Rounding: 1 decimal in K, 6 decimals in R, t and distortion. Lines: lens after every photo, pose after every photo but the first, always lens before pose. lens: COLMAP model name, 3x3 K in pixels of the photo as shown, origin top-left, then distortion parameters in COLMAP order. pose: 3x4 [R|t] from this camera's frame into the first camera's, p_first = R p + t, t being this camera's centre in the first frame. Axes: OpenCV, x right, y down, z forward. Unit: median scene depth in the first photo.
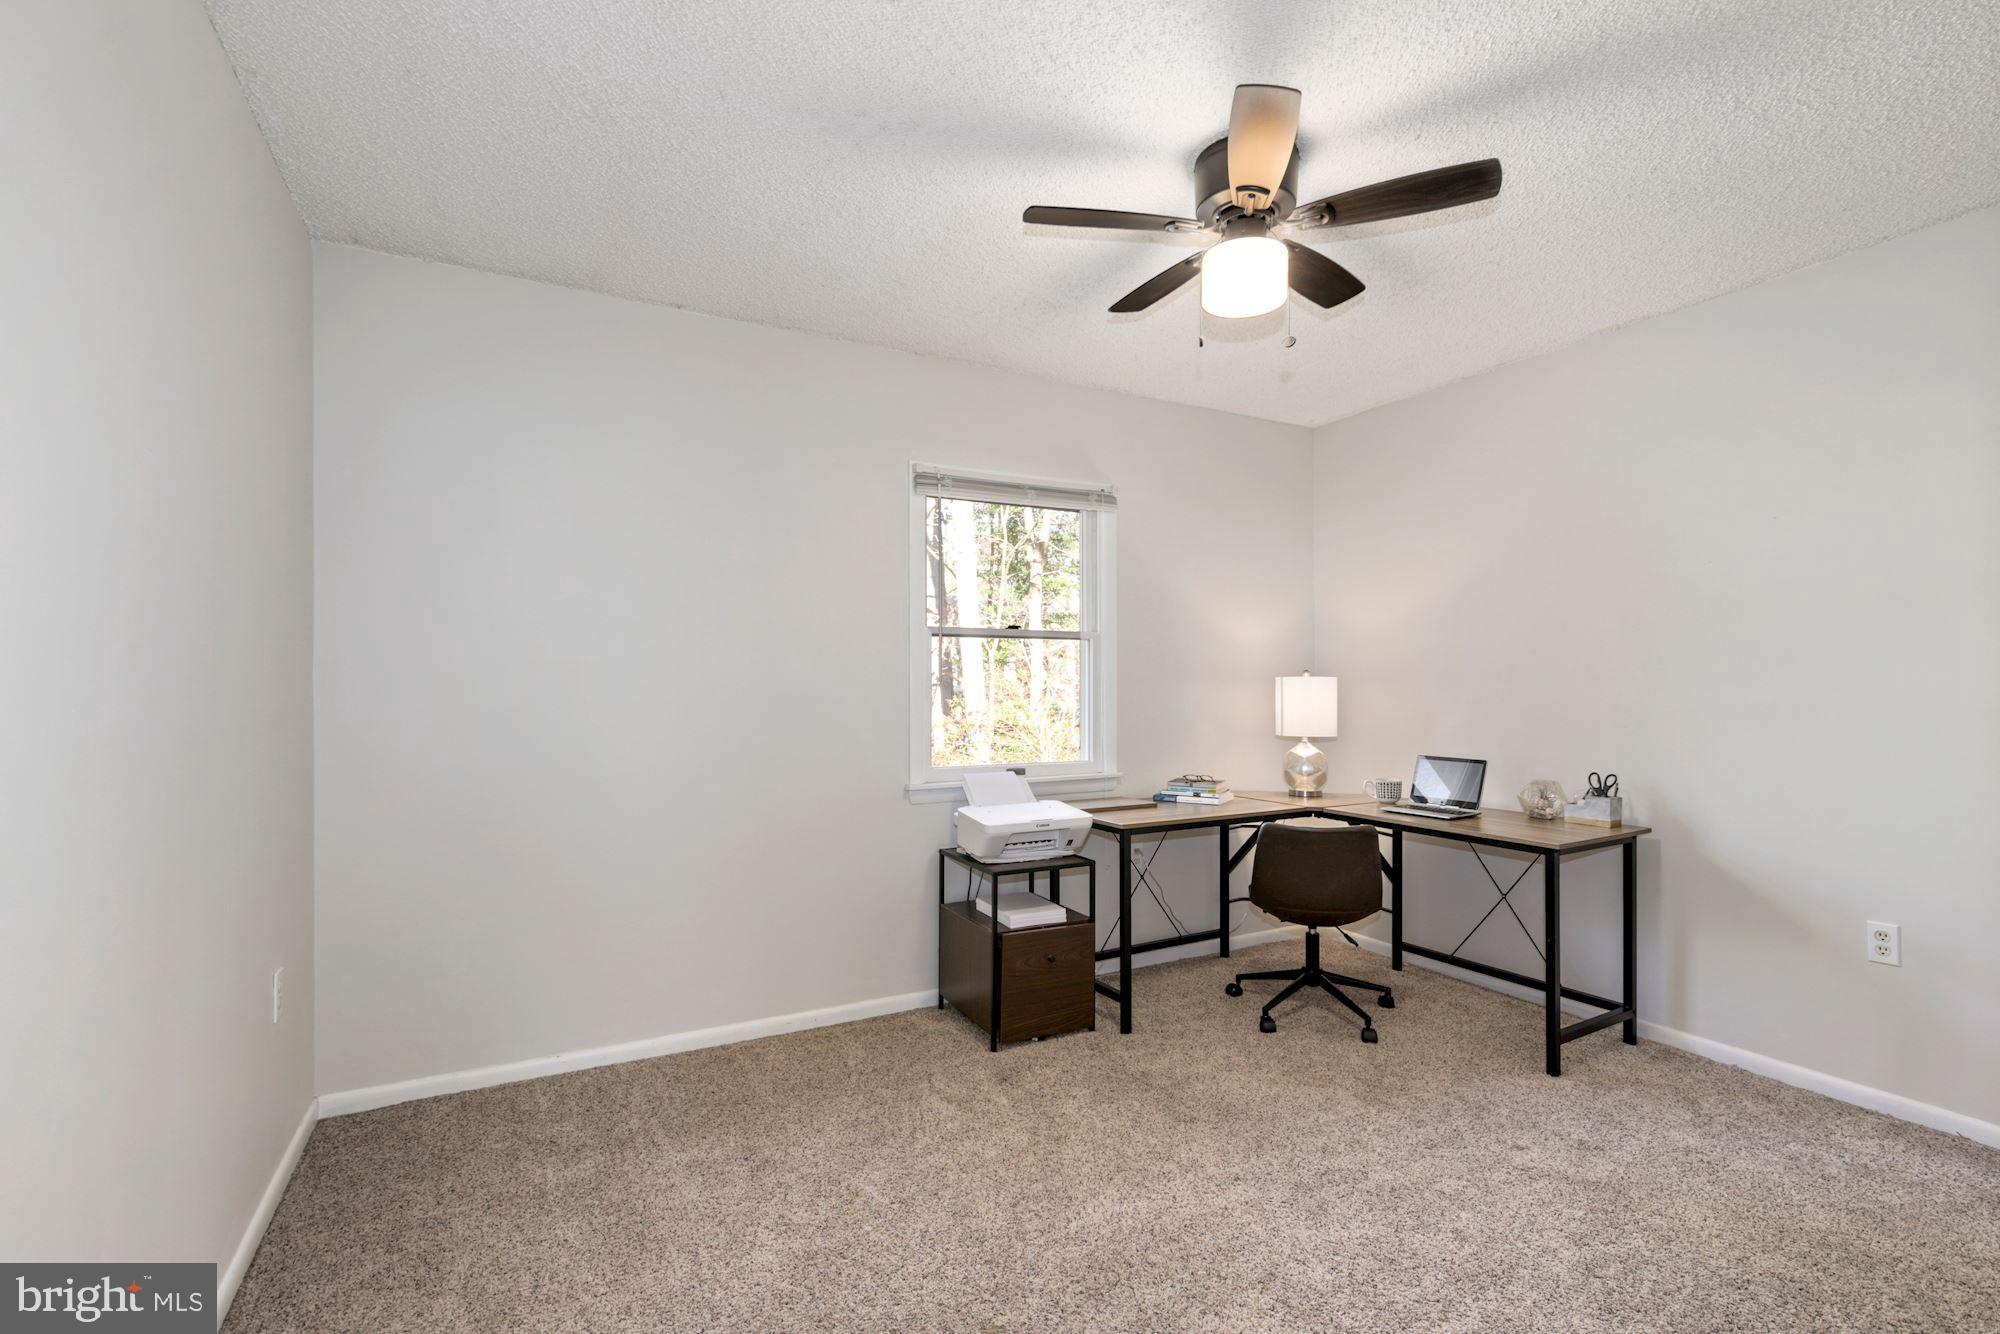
lens RADIAL K [[878.7, 0, 1007.5], [0, 878.7, 679.6], [0, 0, 1]] dist [0.018821, -0.000089]
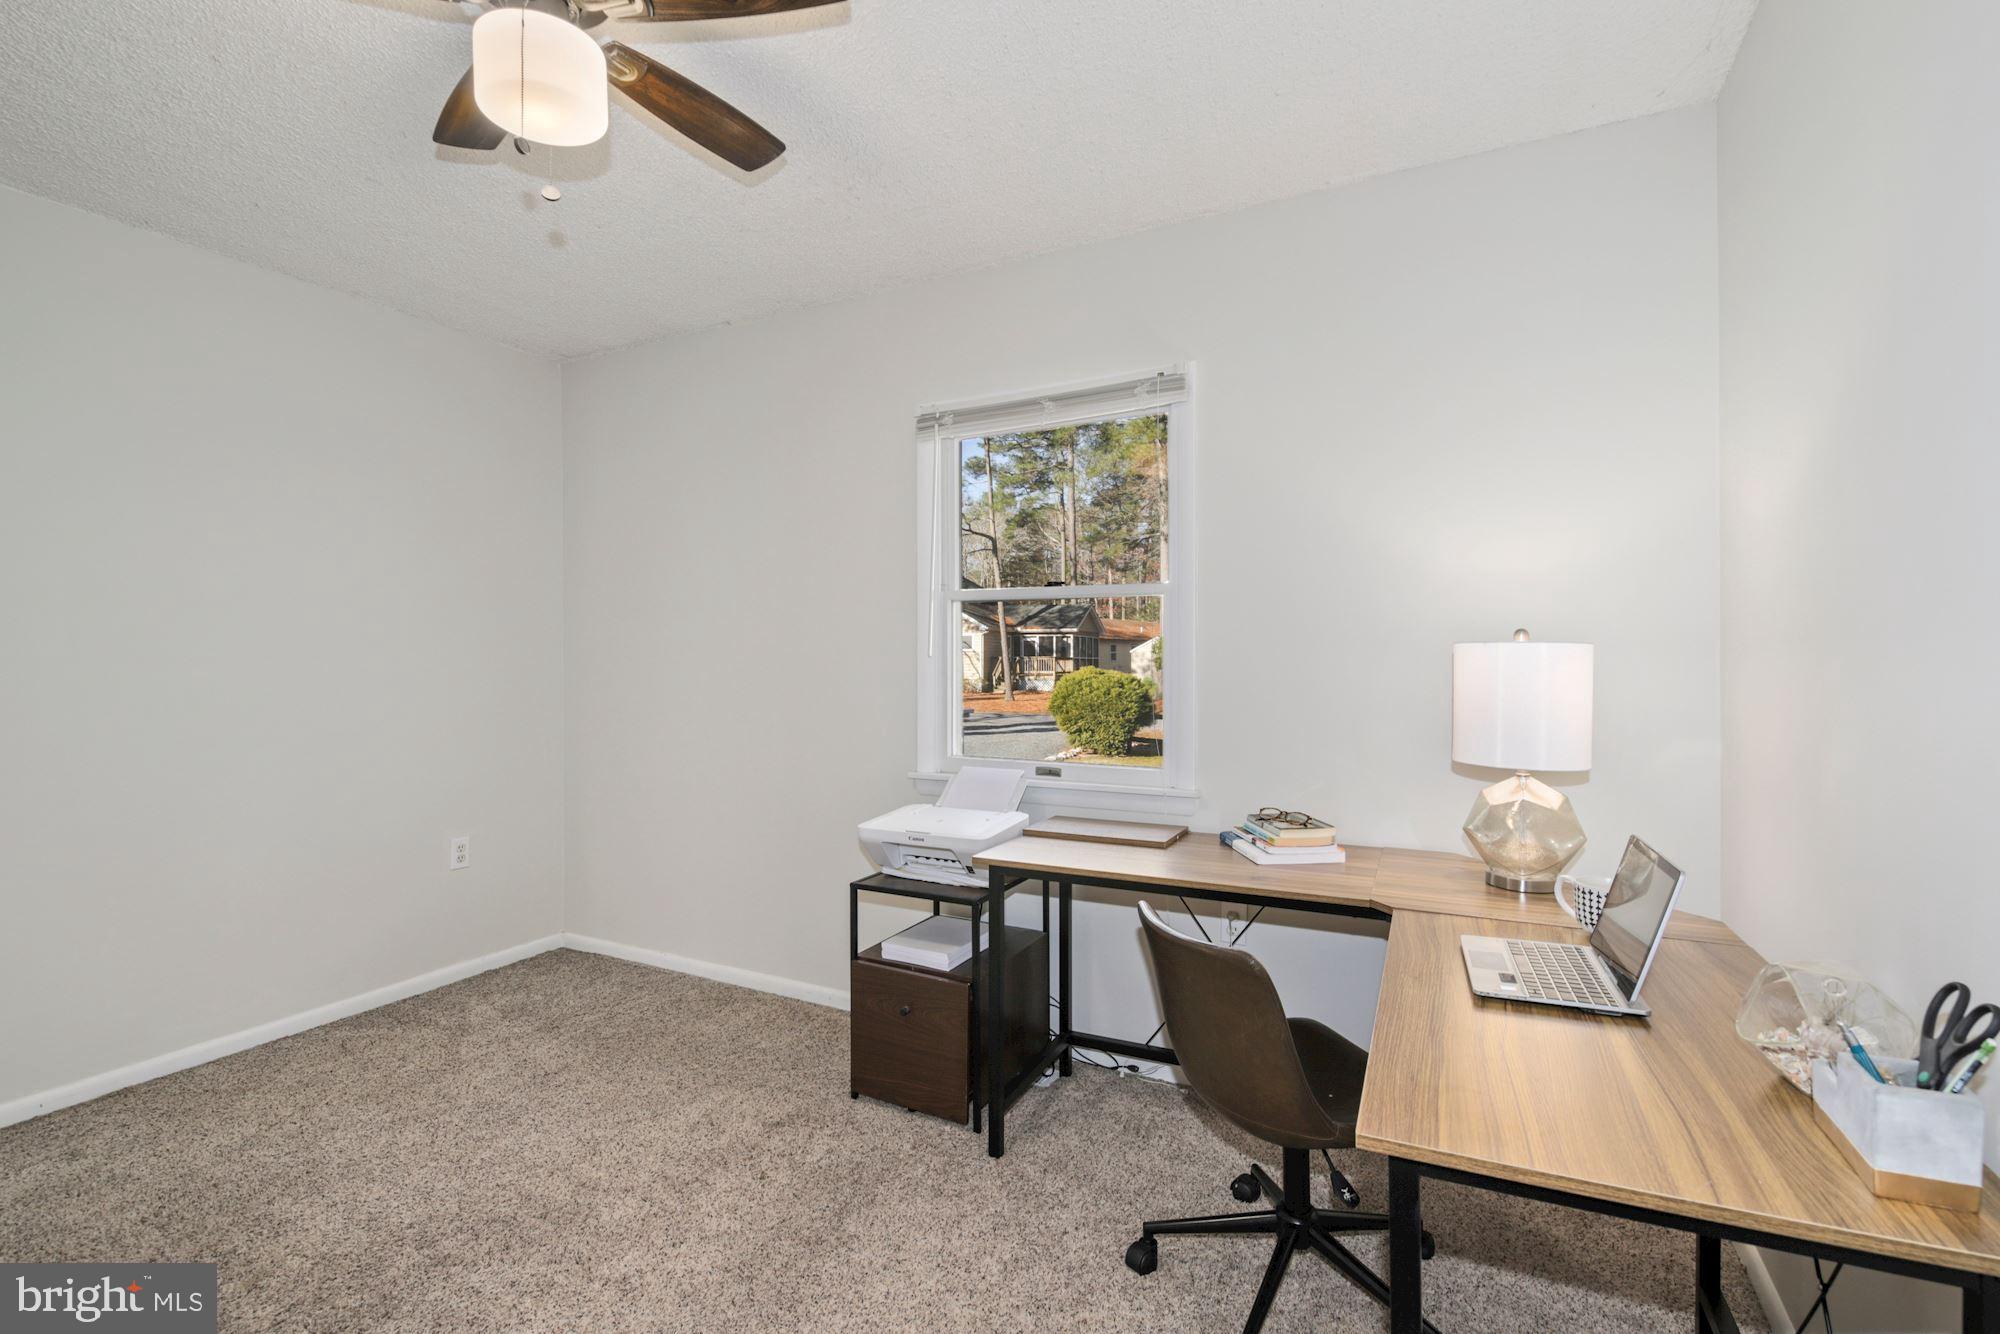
lens RADIAL K [[878.7, 0, 1004.2], [0, 878.7, 656.4], [0, 0, 1]] dist [0.018821, -0.000089]
pose [[0.587693, 0.003021, -0.809079, 0.651615], [0.007036, 0.999936, 0.008845, -0.003266], [0.809054, -0.010891, 0.587634, 0.548642]]
